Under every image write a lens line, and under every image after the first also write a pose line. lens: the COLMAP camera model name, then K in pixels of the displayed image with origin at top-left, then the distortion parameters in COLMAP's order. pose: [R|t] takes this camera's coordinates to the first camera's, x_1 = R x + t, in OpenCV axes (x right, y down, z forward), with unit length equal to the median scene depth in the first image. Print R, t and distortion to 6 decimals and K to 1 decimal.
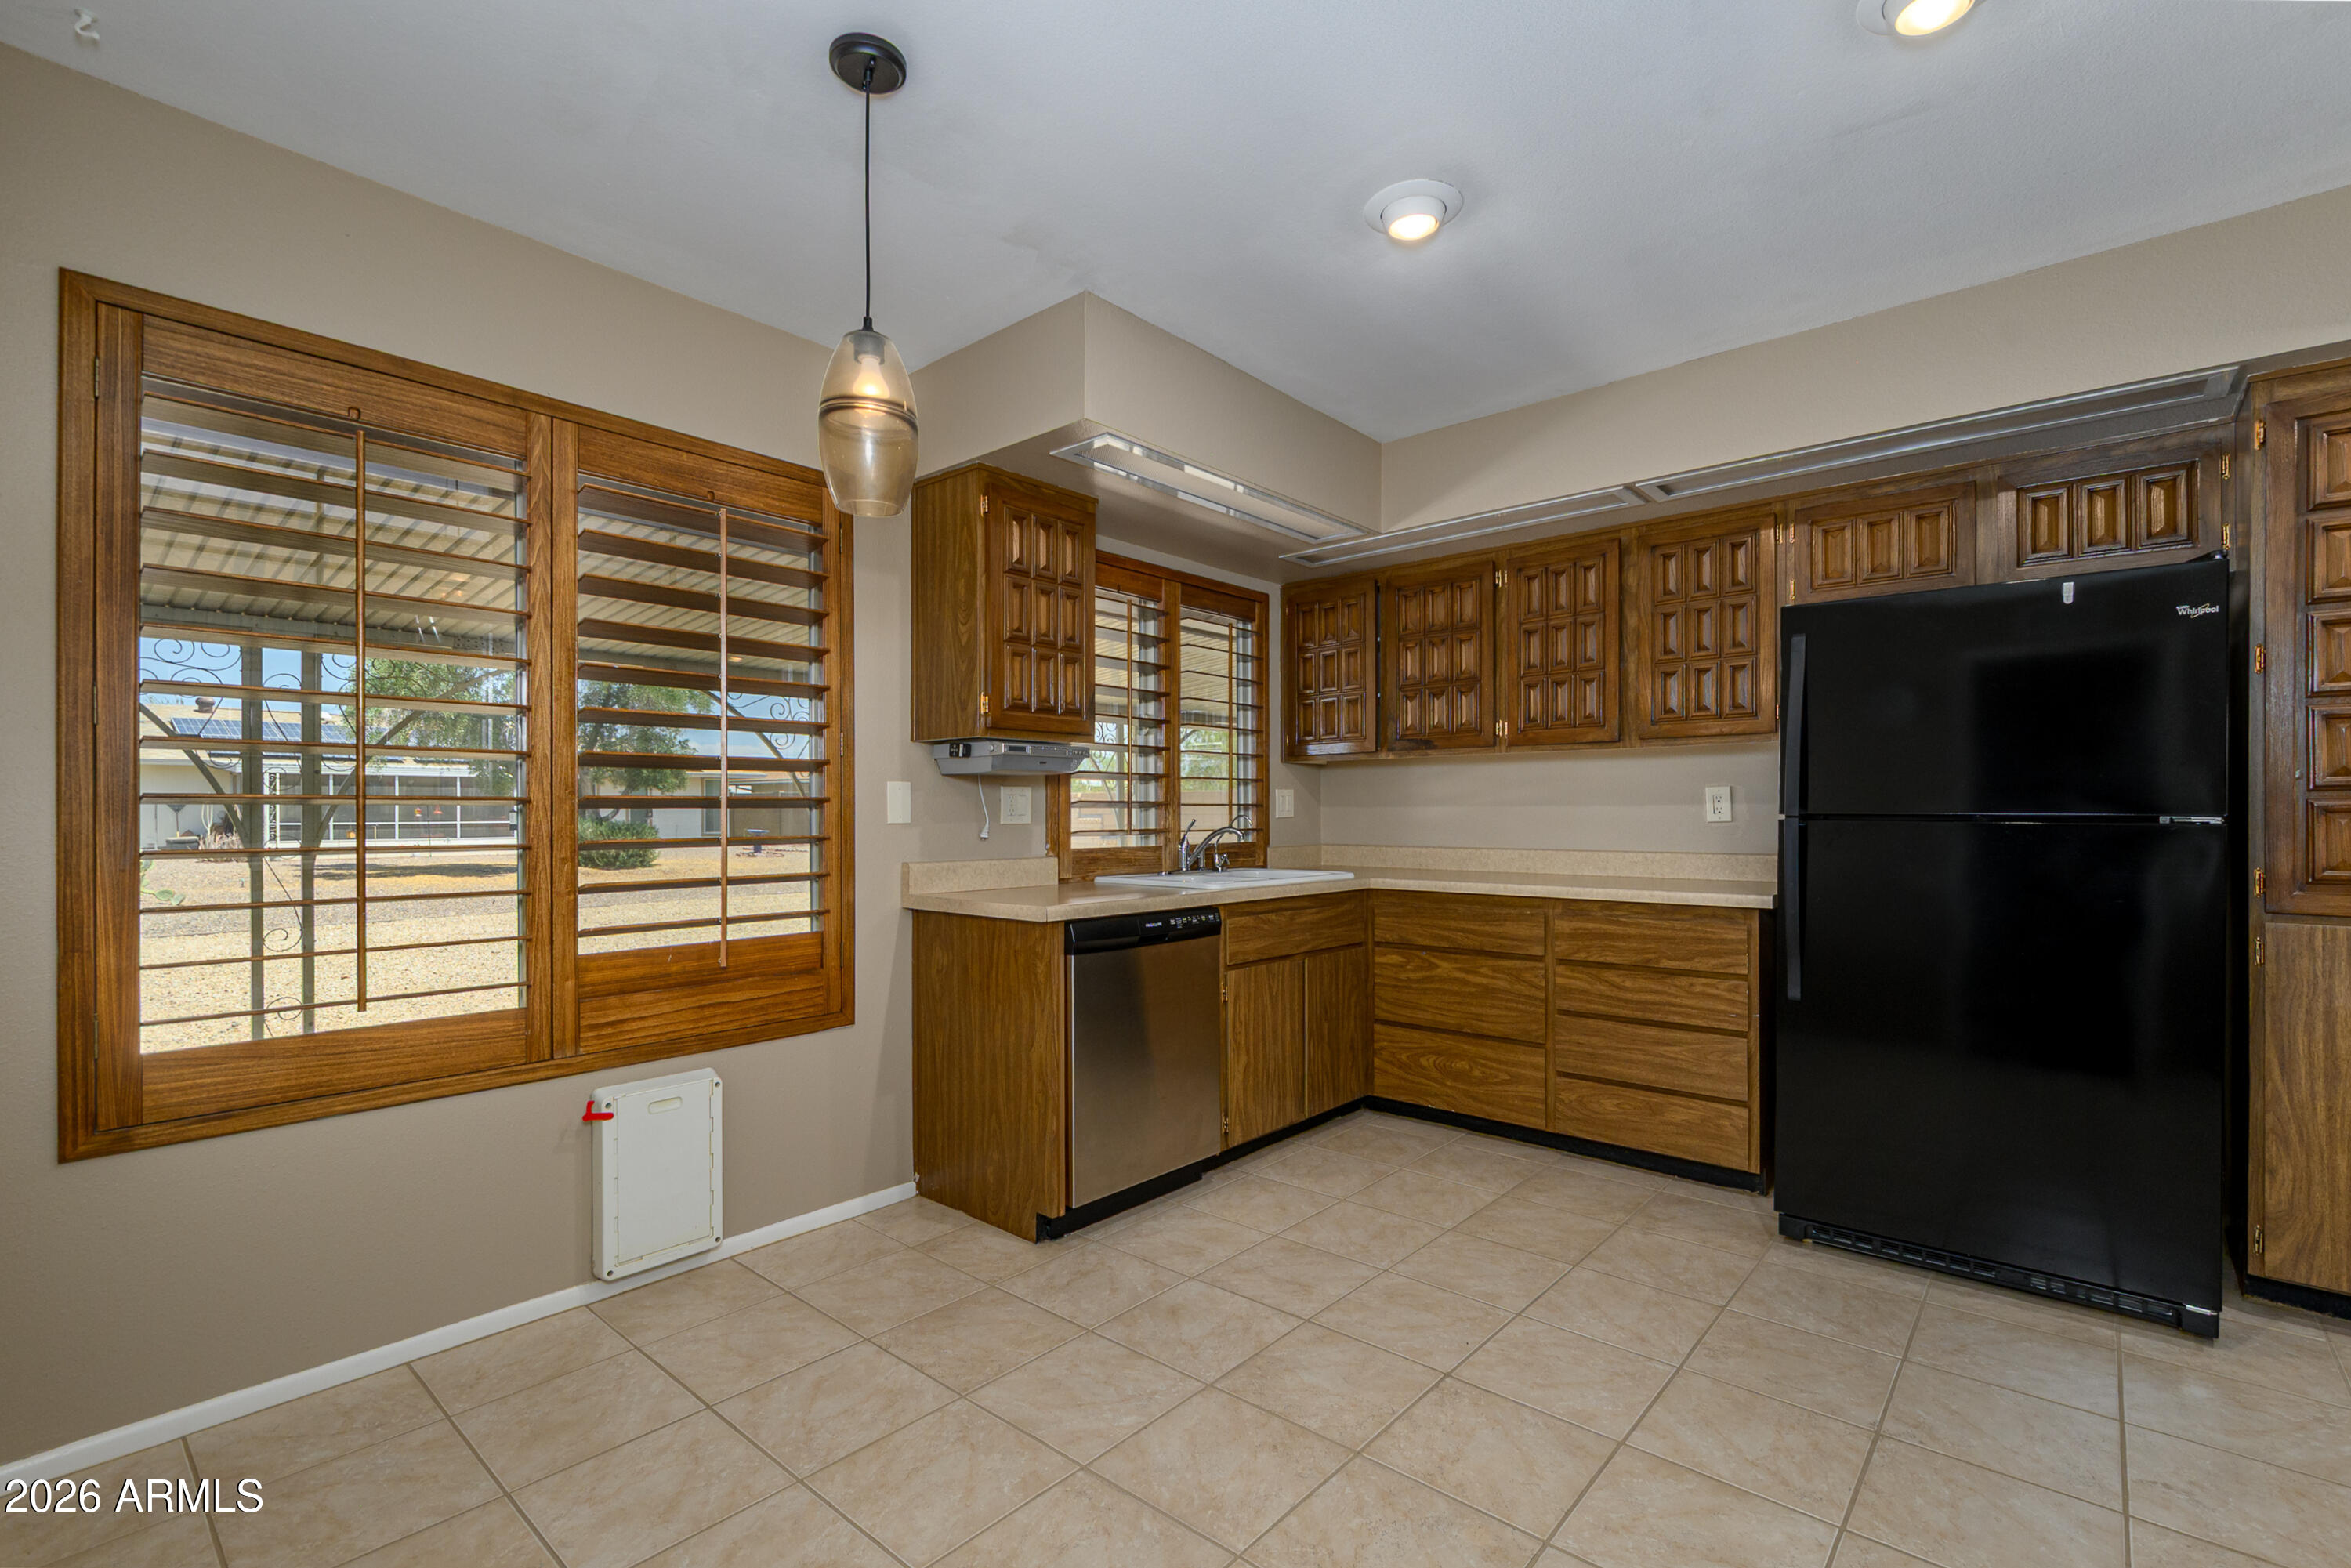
lens RADIAL K [[1059.1, 0, 1174.1], [0, 1059.1, 805.7], [0, 0, 1]] dist [0.008170, -0.000038]
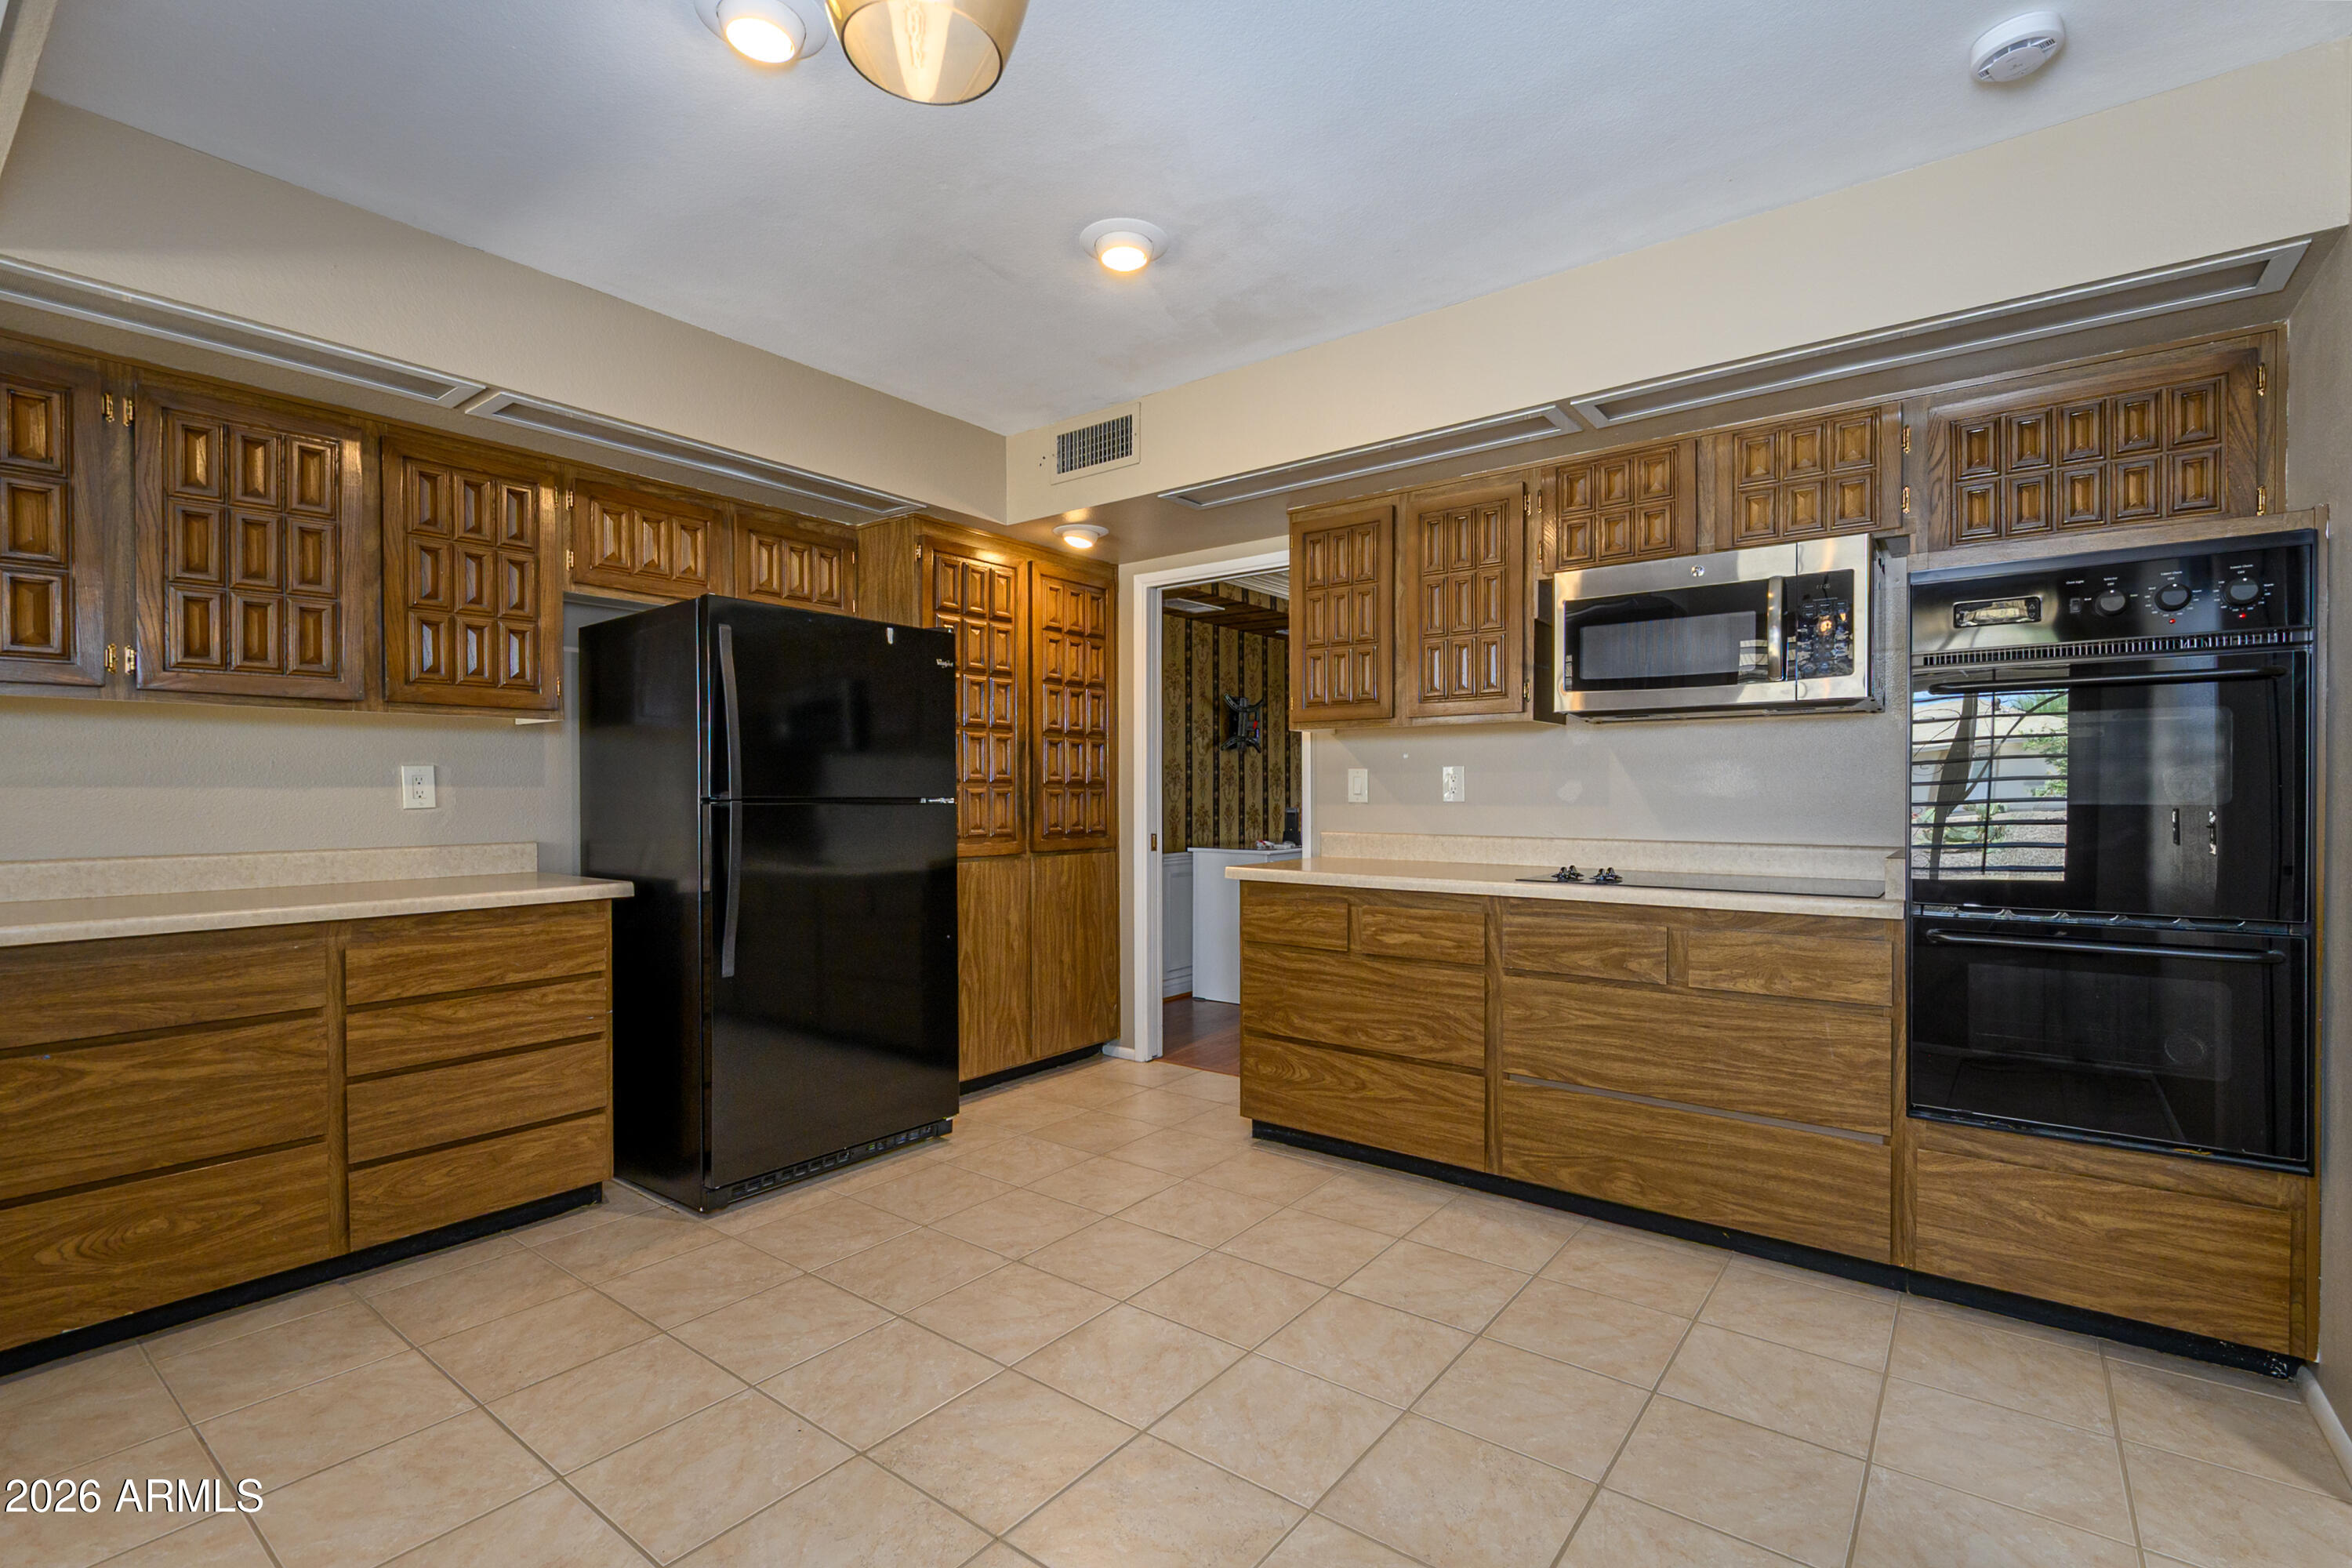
lens RADIAL K [[1059.6, 0, 1183.6], [0, 1059.6, 795.7], [0, 0, 1]] dist [0.008170, -0.000038]
pose [[-0.067849, -0.001891, 0.997694, -0.424288], [-0.004680, 0.999988, 0.001577, 0.001642], [-0.997685, -0.004562, -0.067857, 0.552215]]
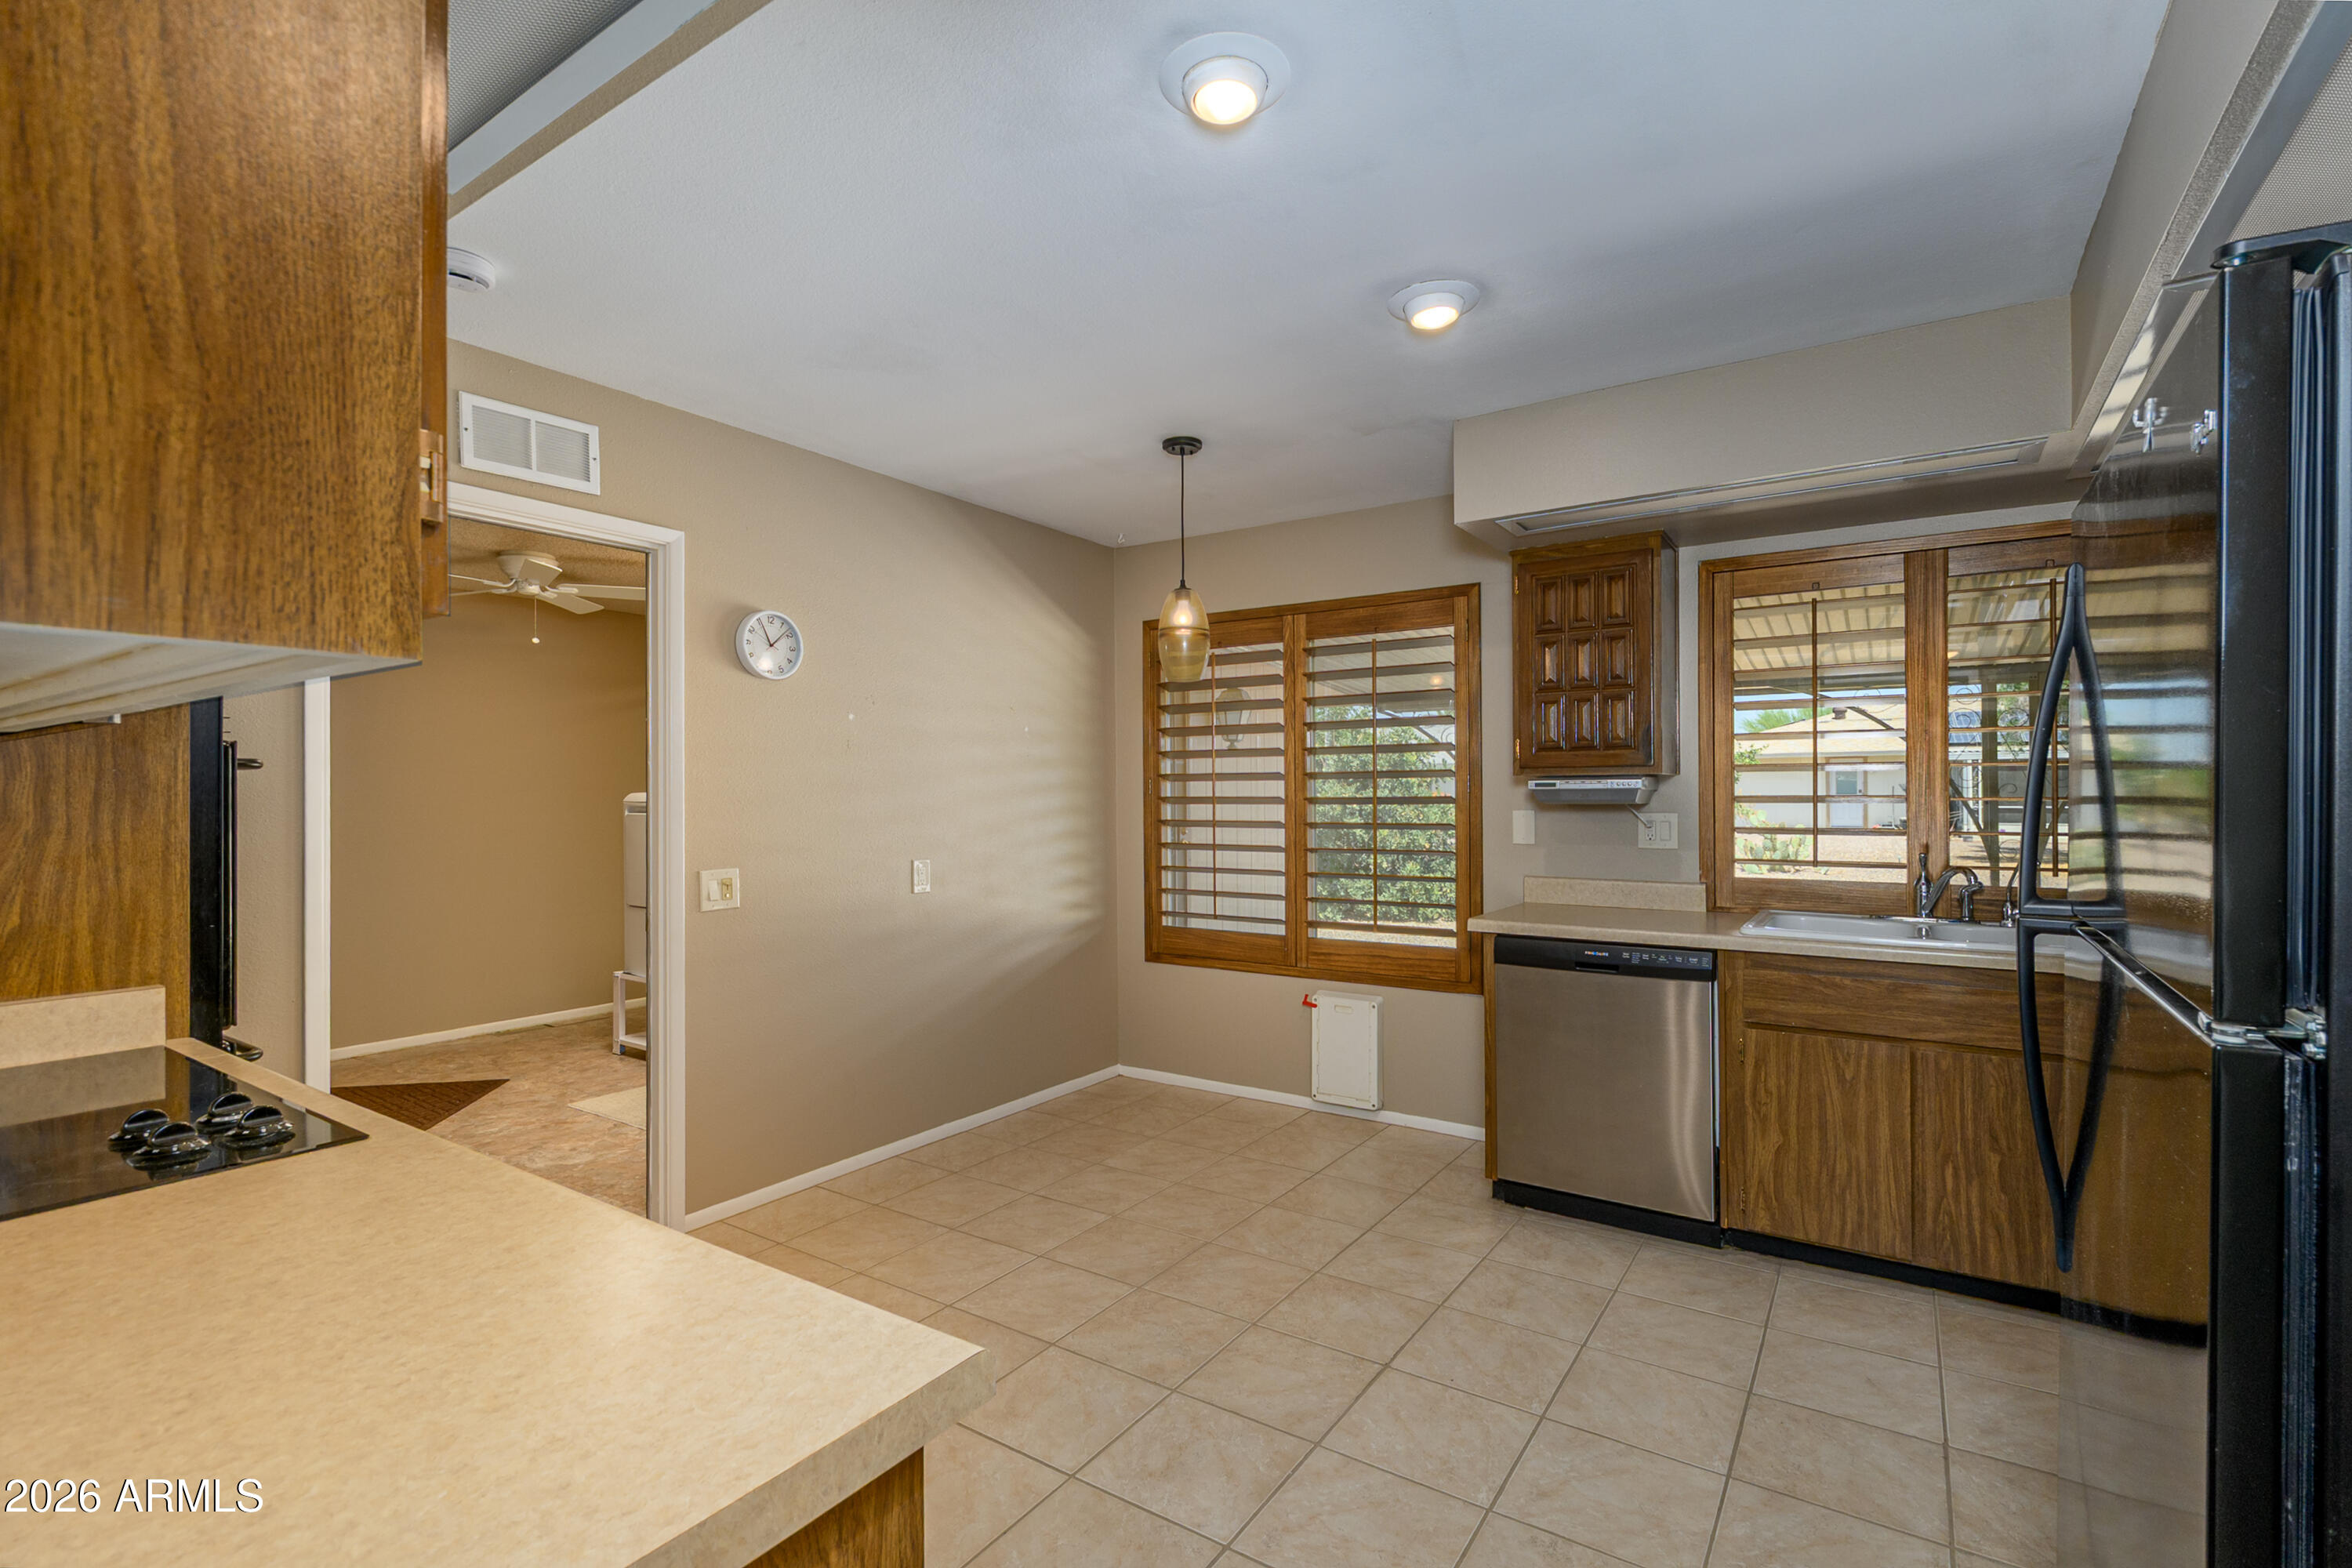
lens RADIAL K [[1059.6, 0, 1170.9], [0, 1059.6, 788.3], [0, 0, 1]] dist [0.008170, -0.000038]
pose [[0.118970, -0.003992, -0.992890, 0.927283], [0.012249, 0.999922, -0.002553, -0.050394], [0.992822, -0.011858, 0.119009, 0.446974]]
